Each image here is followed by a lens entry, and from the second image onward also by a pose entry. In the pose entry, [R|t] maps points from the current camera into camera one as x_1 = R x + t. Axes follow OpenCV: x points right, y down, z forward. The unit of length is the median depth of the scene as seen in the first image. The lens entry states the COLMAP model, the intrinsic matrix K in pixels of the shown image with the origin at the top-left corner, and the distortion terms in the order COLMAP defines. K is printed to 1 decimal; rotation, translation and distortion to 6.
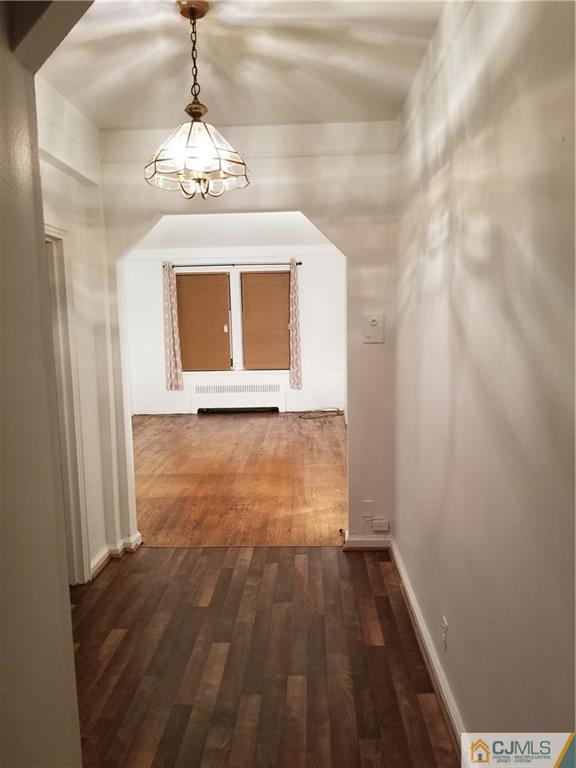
lens RADIAL K [[580.4, 0, 288.0], [0, 580.4, 384.0], [0, 0, 1]] dist [-0.001555, -0.000768]
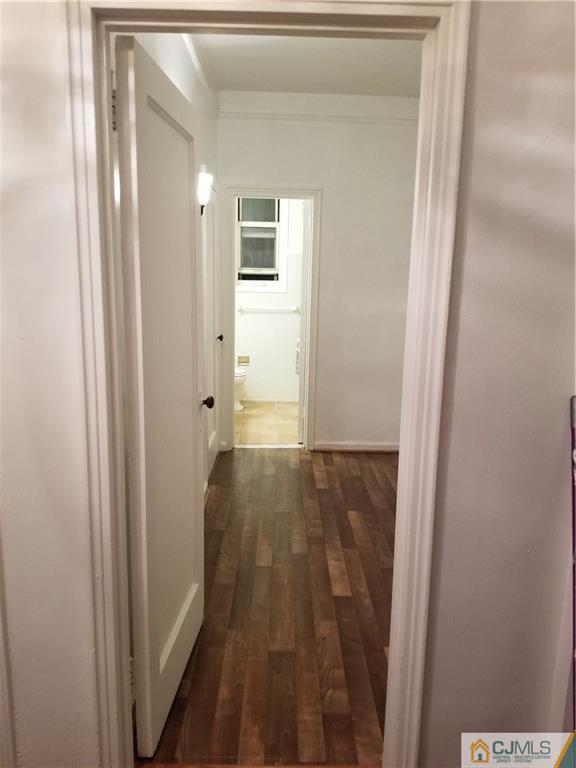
lens RADIAL K [[585.0, 0, 288.0], [0, 585.0, 384.0], [0, 0, 1]] dist [0.003216, 0.000981]
pose [[-0.994954, -0.081189, -0.058950, 0.059621], [-0.094815, 0.952995, 0.287770, -0.157667], [0.032815, 0.291907, -0.955884, 1.802025]]
